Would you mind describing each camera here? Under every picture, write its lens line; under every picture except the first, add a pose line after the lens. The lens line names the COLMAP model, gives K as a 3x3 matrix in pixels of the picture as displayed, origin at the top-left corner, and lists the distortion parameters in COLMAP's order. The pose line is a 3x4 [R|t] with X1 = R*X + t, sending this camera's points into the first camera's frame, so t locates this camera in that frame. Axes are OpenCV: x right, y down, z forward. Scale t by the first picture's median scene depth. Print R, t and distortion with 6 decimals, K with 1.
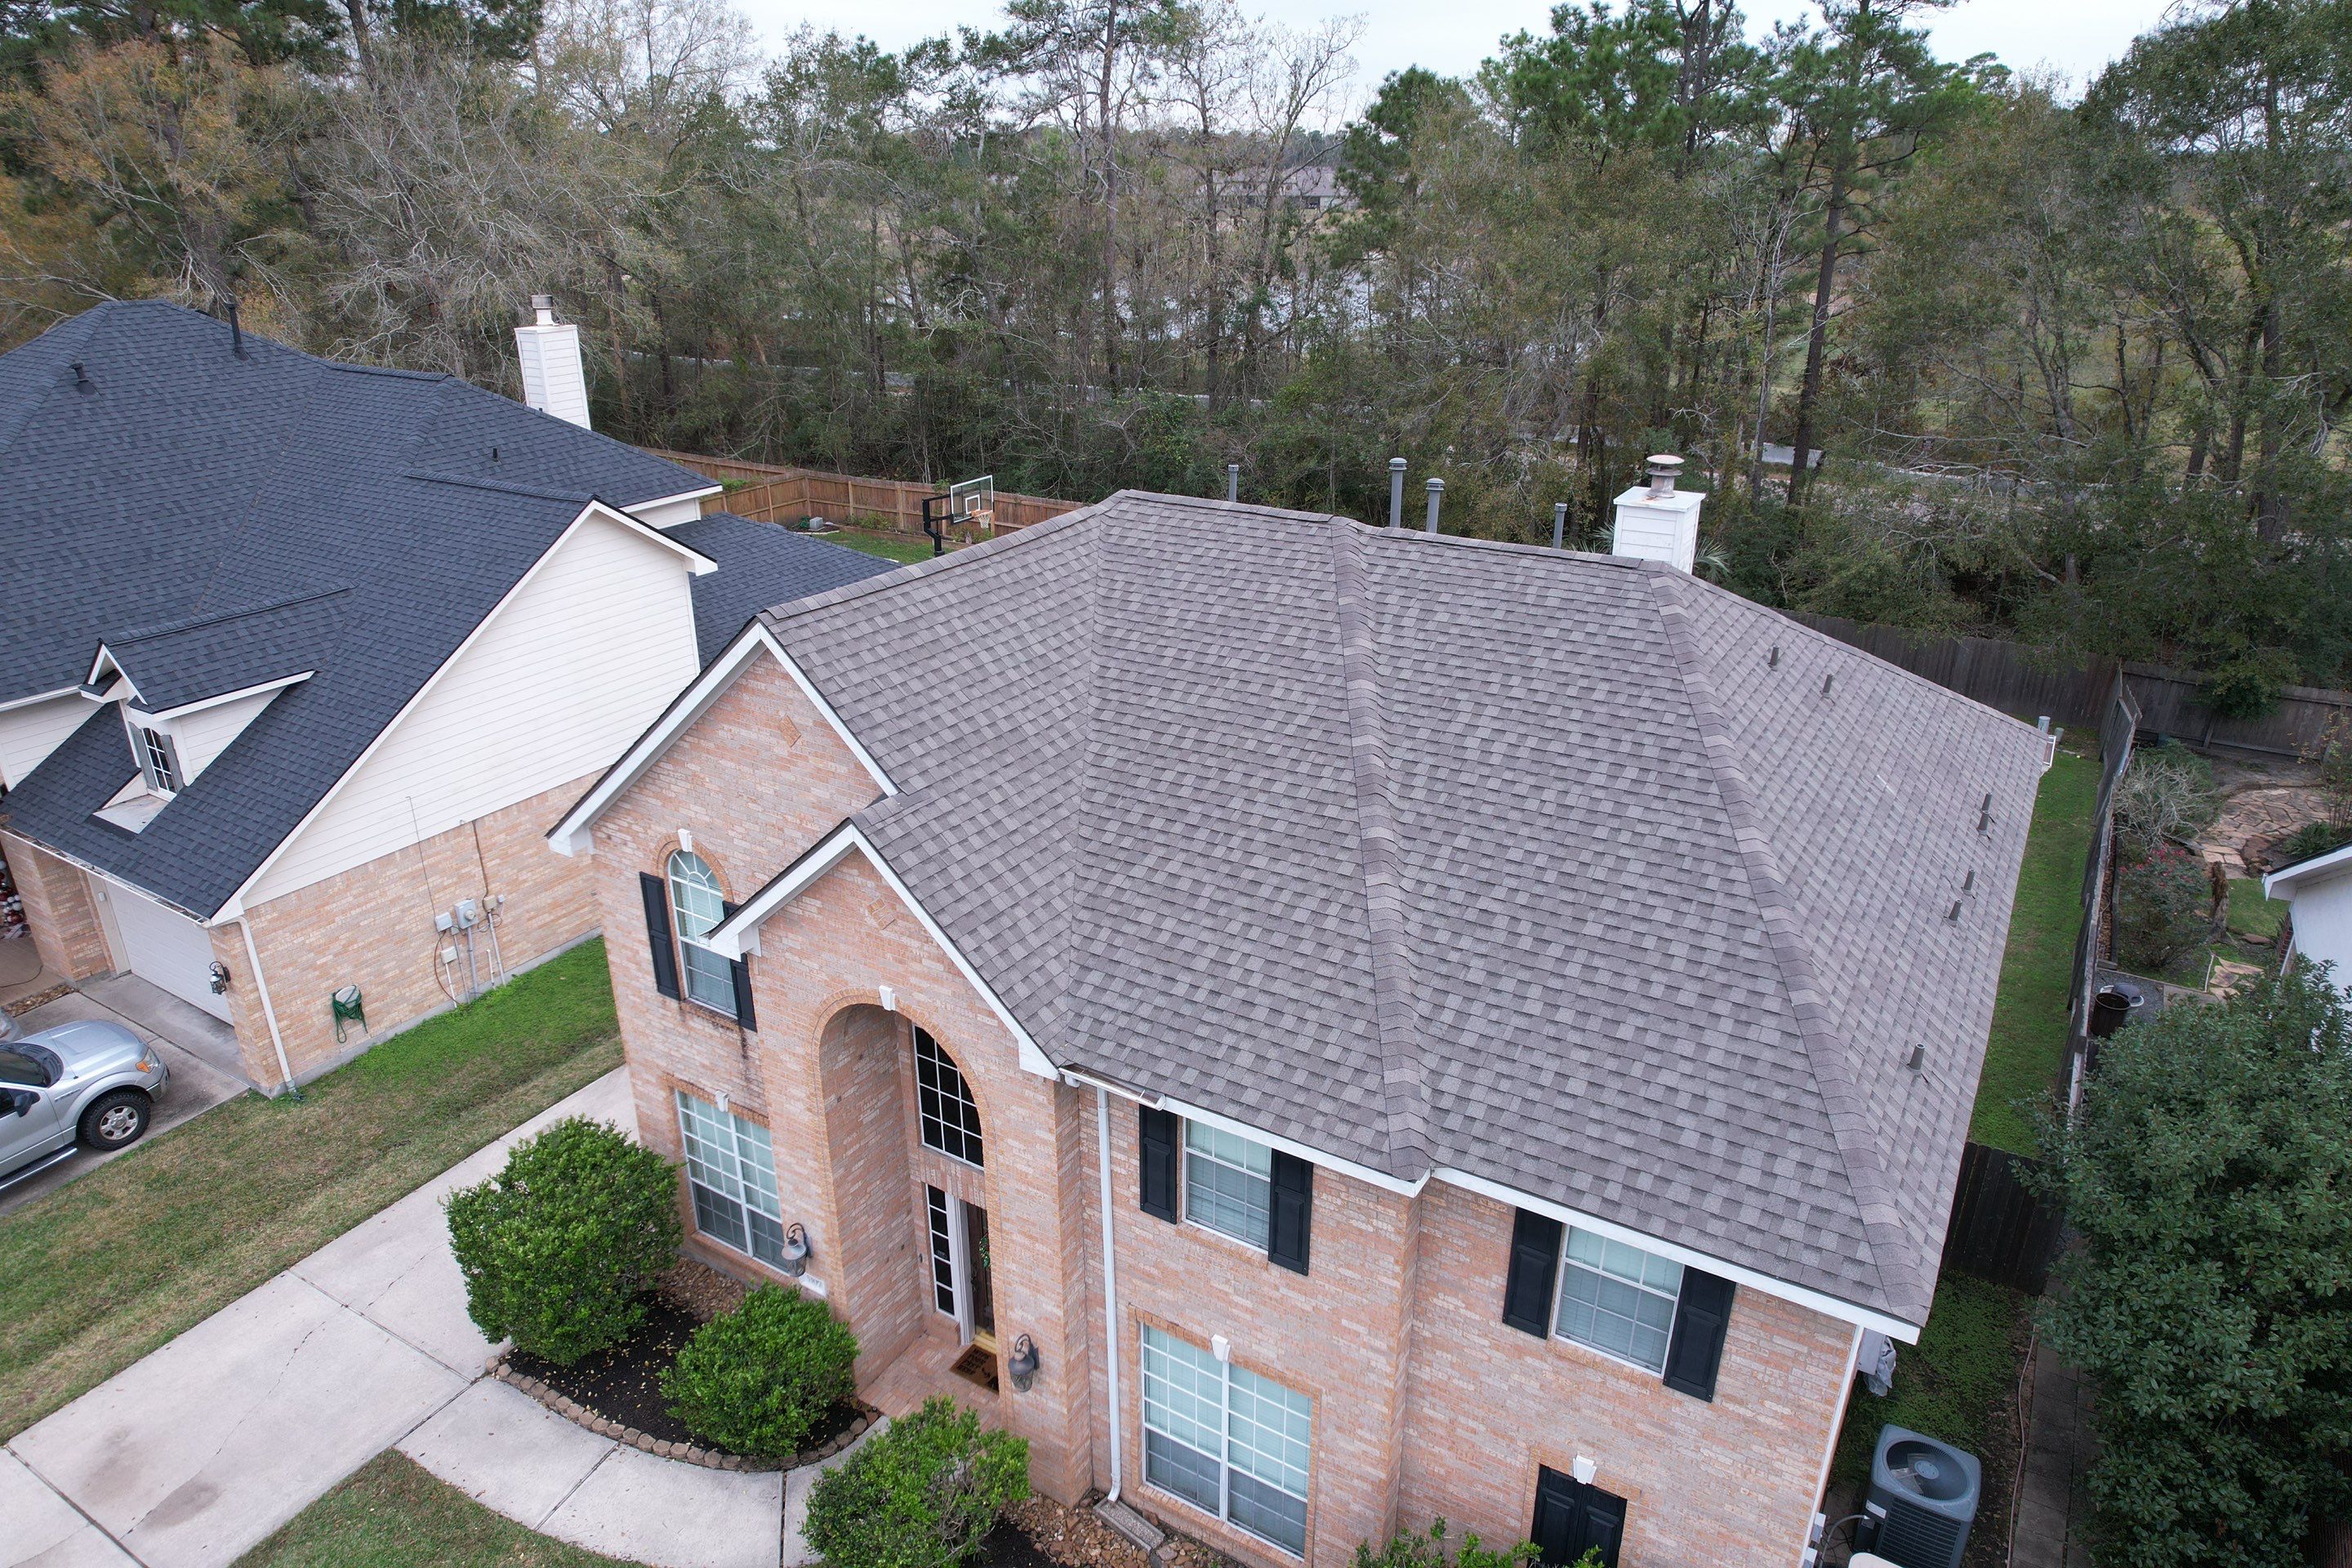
lens RADIAL K [[1502.3, 0, 1170.6], [0, 1502.3, 792.8], [0, 0, 1]] dist [-0.062825, 0.052536]
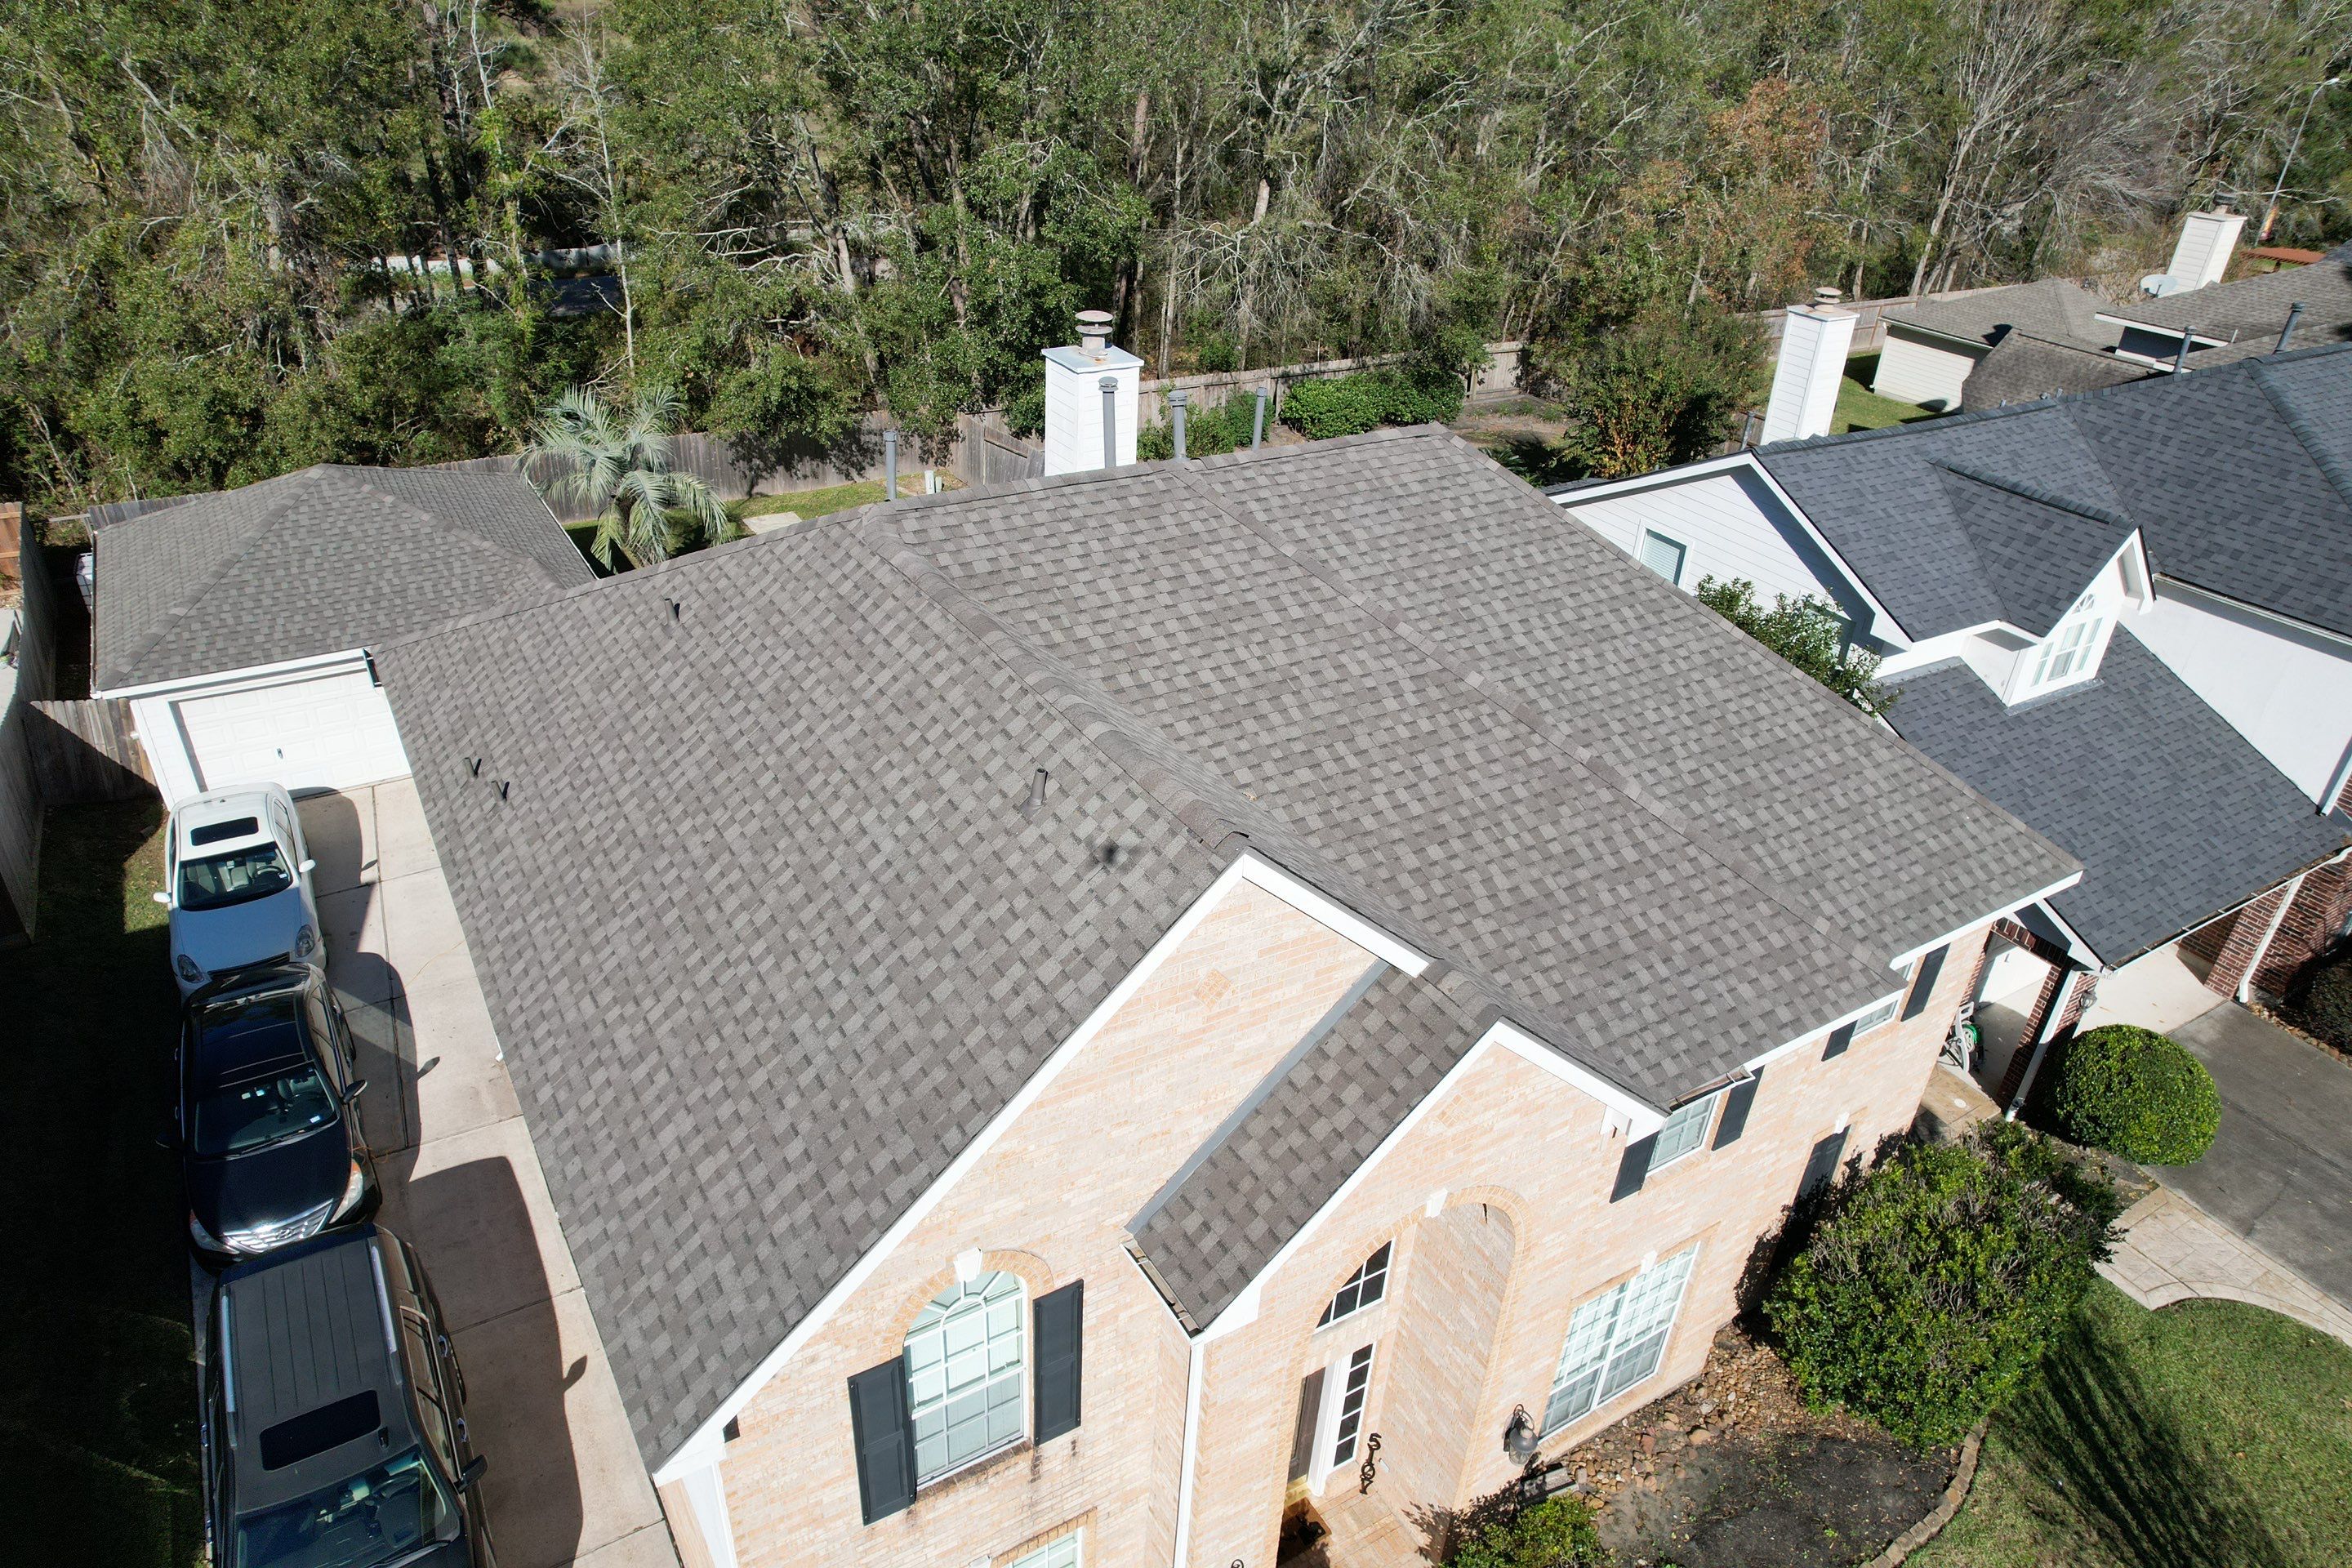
lens RADIAL K [[1502.3, 0, 1190.5], [0, 1502.3, 792.9], [0, 0, 1]] dist [-0.062825, 0.052536]
pose [[0.444102, -0.431459, 0.785249, -0.737758], [0.300482, 0.897383, 0.323132, -0.333616], [-0.844088, 0.092449, 0.528175, 0.649551]]
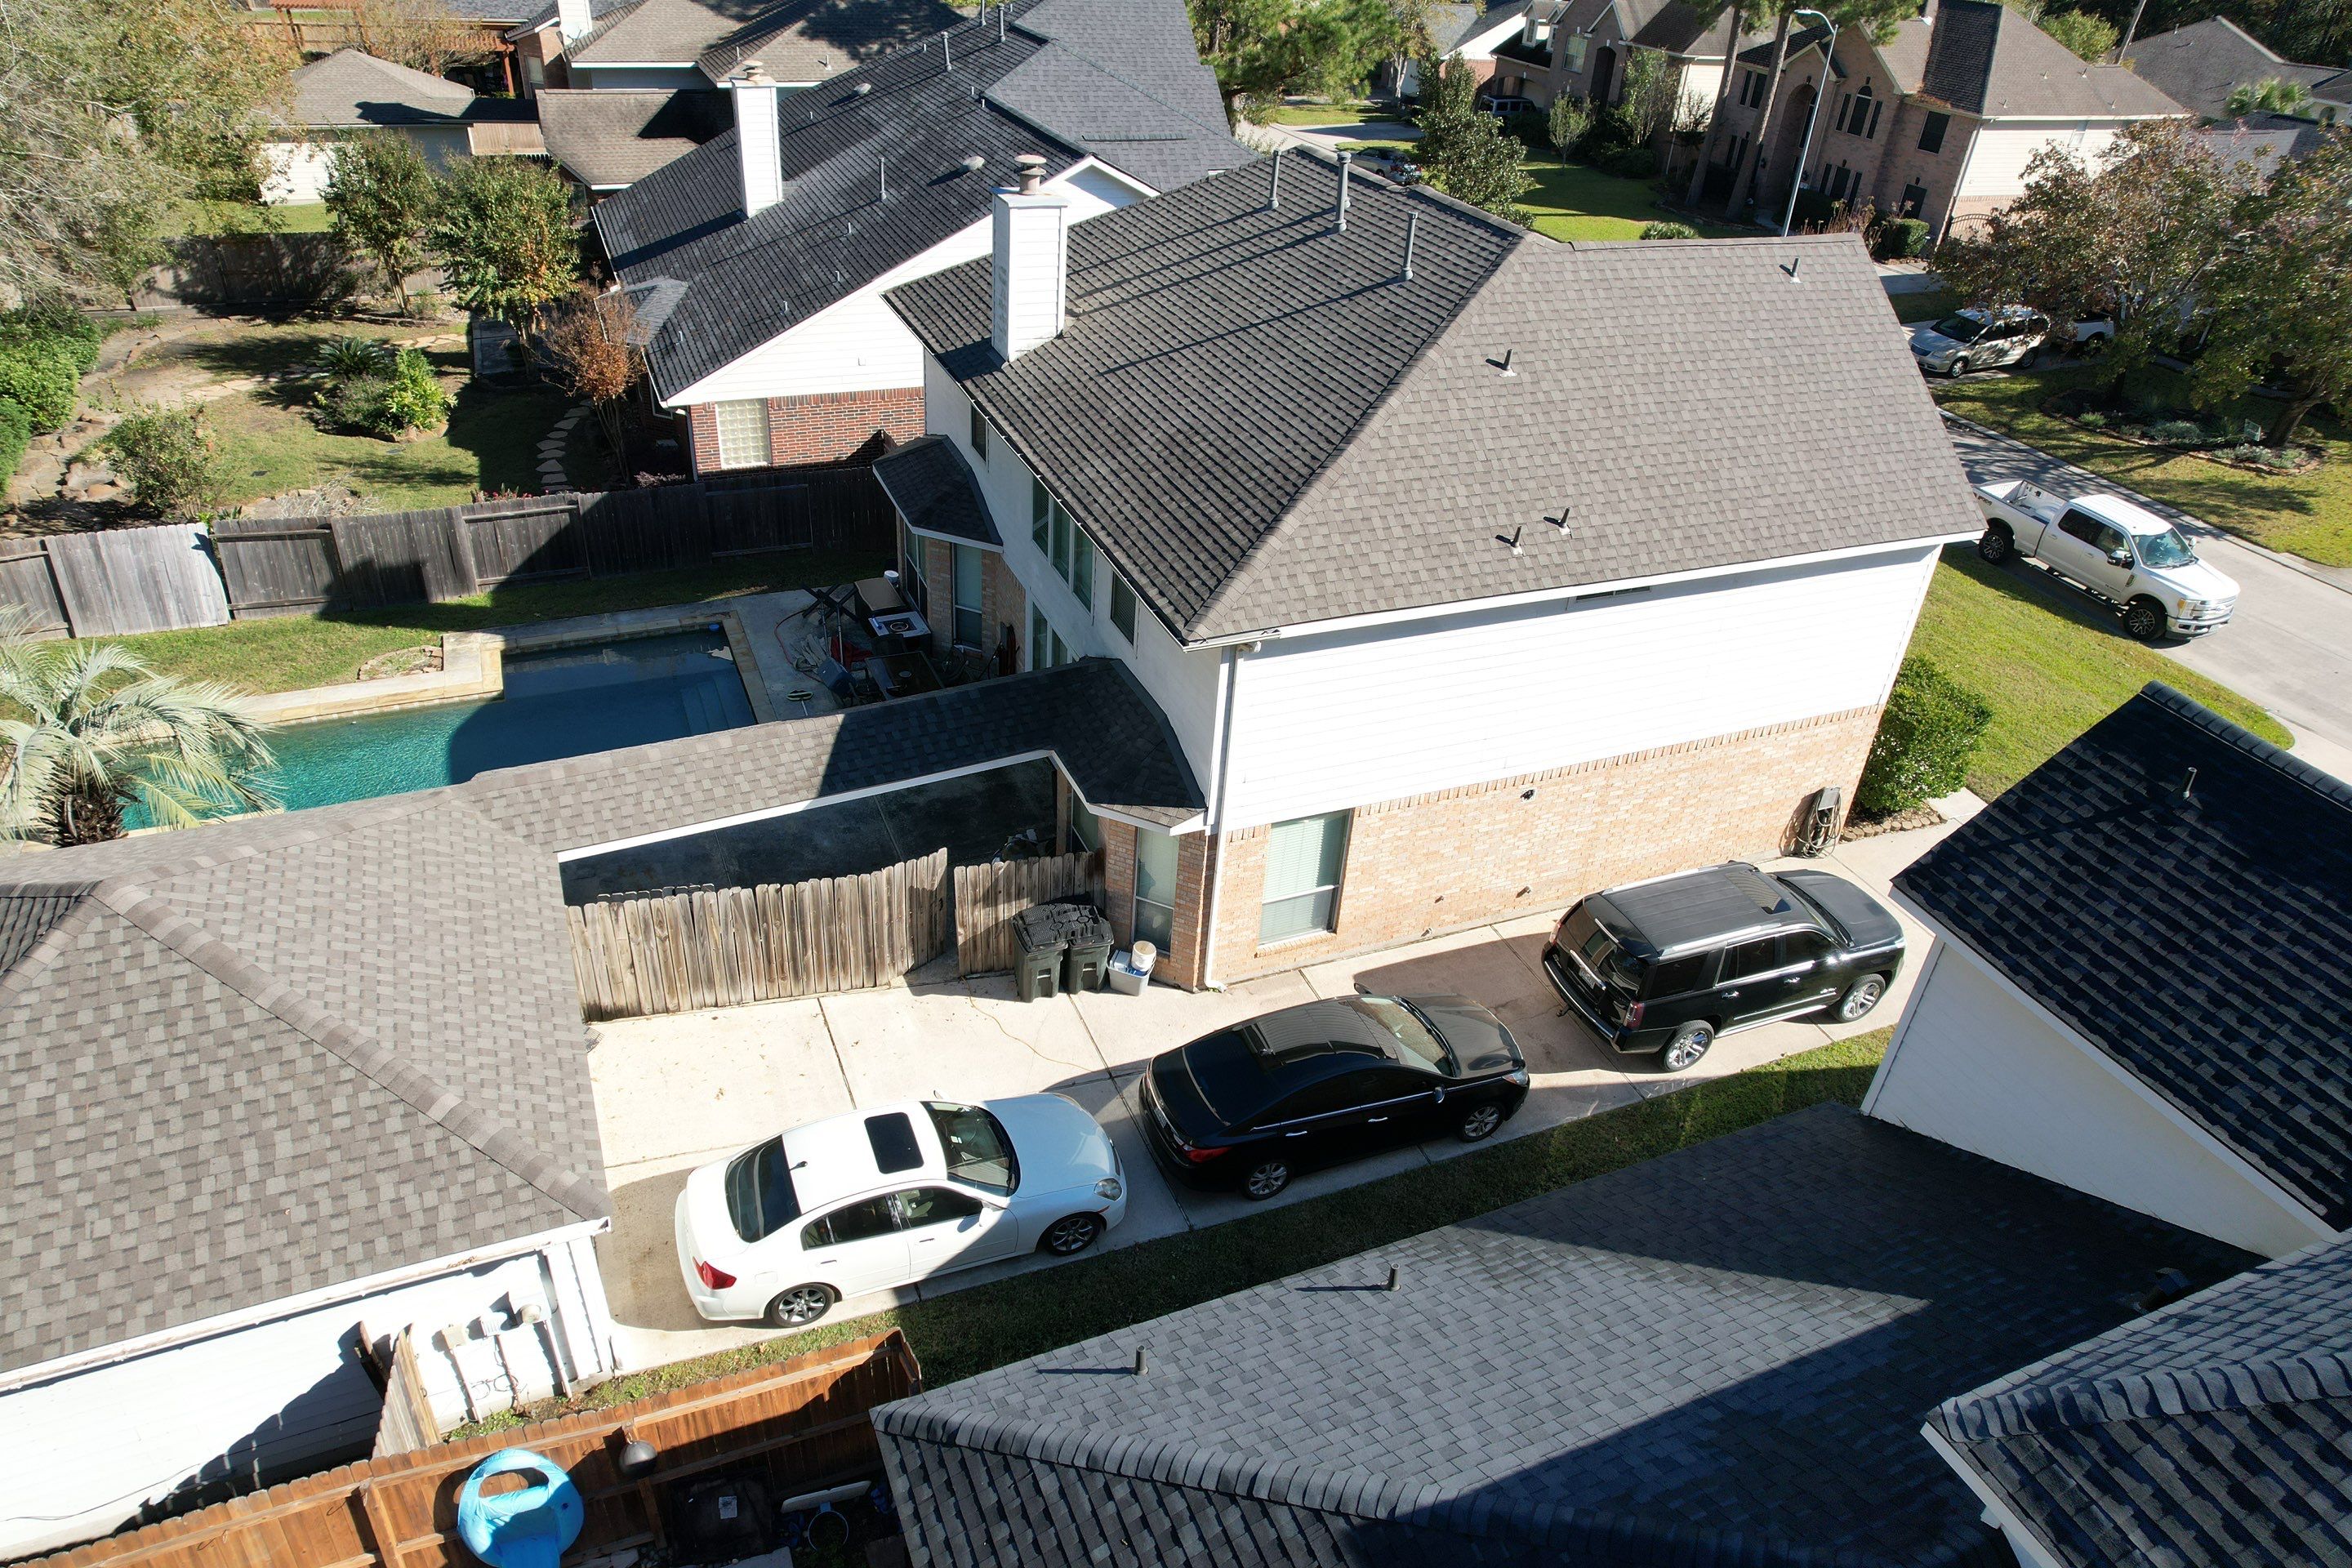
lens RADIAL K [[1502.3, 0, 1173.0], [0, 1502.3, 773.8], [0, 0, 1]] dist [-0.062825, 0.052536]
pose [[-0.809999, -0.354934, 0.466823, -0.602615], [0.175818, 0.612440, 0.770717, -1.084446], [-0.559455, 0.706356, -0.433672, 2.426194]]
